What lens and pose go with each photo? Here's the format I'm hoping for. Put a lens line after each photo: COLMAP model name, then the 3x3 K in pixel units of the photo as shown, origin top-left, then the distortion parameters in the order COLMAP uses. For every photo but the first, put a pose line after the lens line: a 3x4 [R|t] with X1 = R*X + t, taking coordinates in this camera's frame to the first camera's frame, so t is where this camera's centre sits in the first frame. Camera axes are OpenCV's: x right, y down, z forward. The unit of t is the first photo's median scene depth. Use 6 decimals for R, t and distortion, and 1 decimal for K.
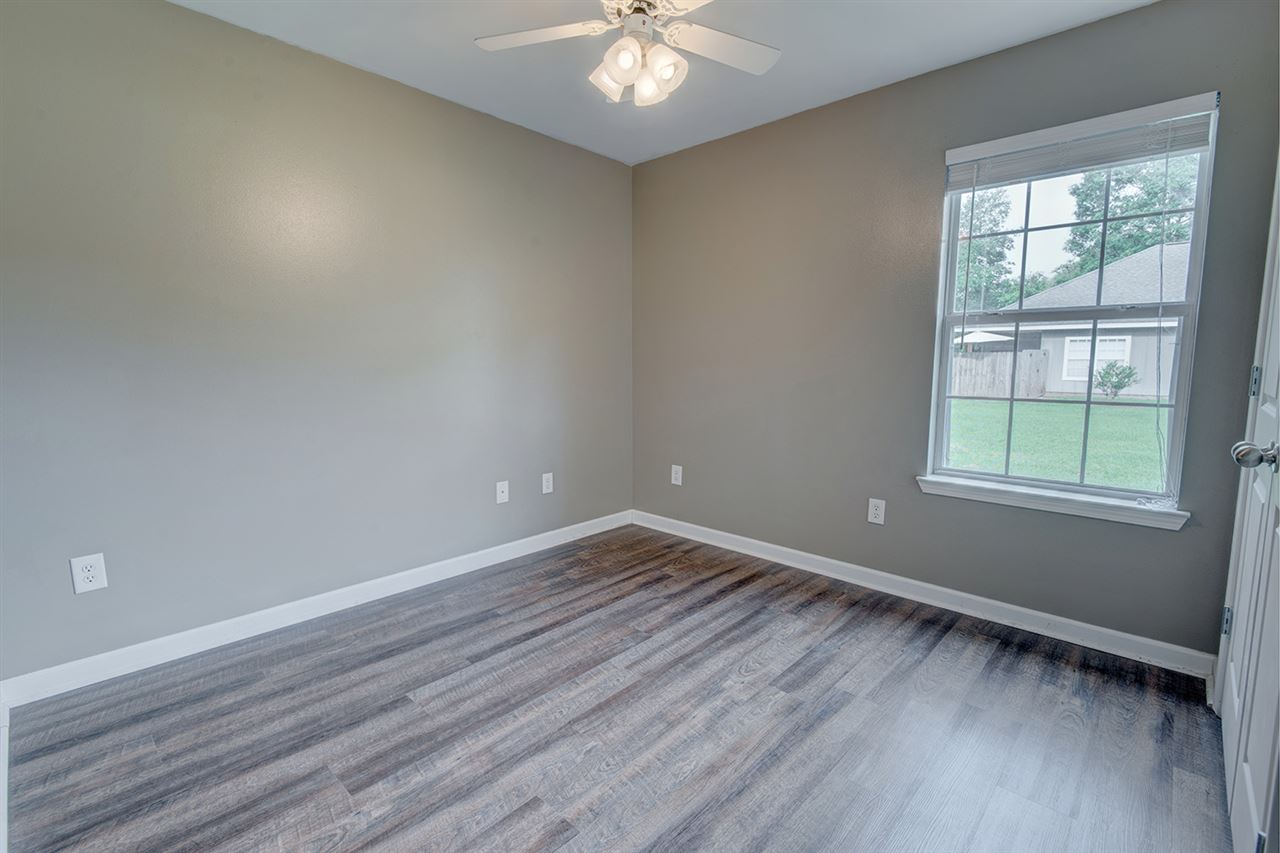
lens RADIAL K [[585.1, 0, 643.7], [0, 585.1, 425.0], [0, 0, 1]] dist [0.035705, -0.021852]
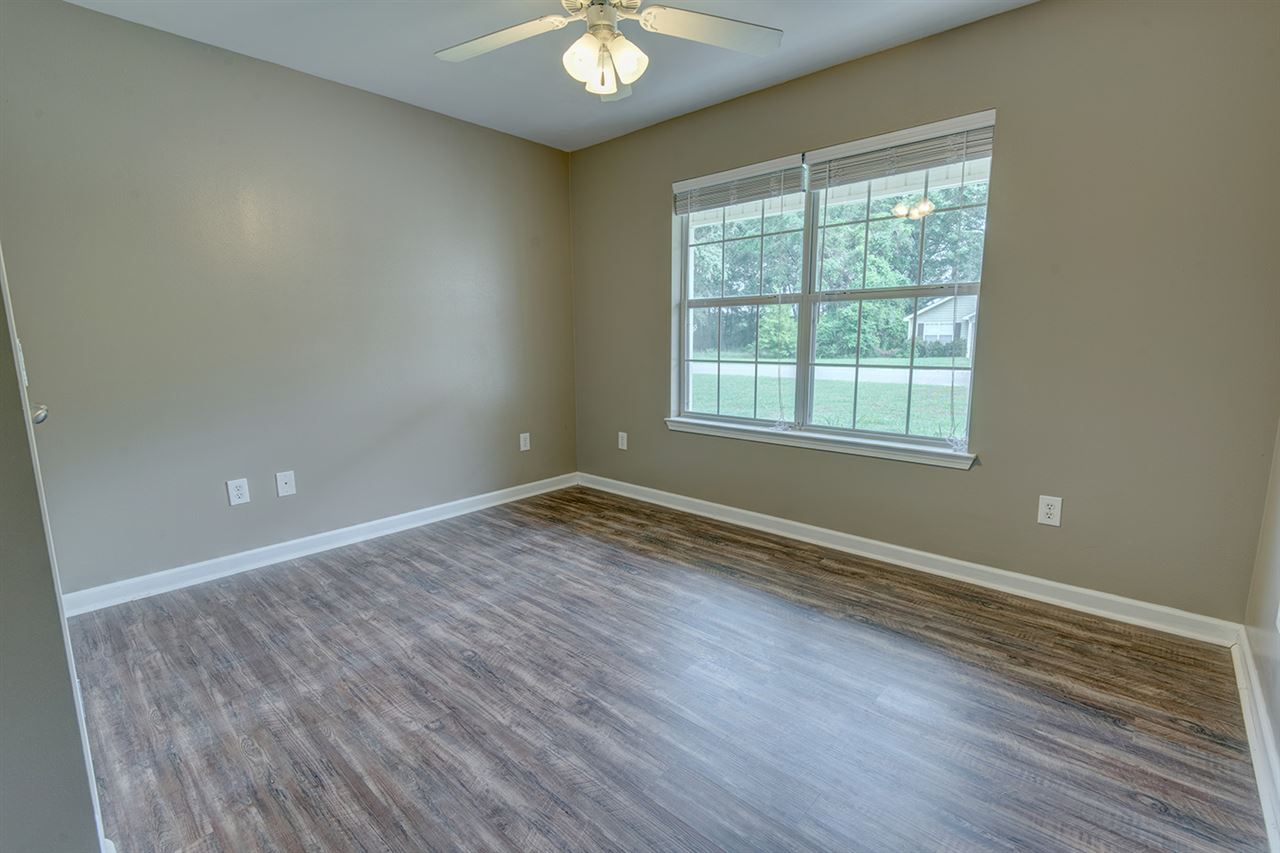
lens RADIAL K [[581.9, 0, 640.0], [0, 581.9, 426.5], [0, 0, 1]] dist [-0.000539, 0.000100]
pose [[0.999760, -0.013693, -0.017128, 0.203507], [0.014415, 0.998982, 0.042753, 0.022746], [0.016525, -0.042990, 0.998939, -0.179794]]
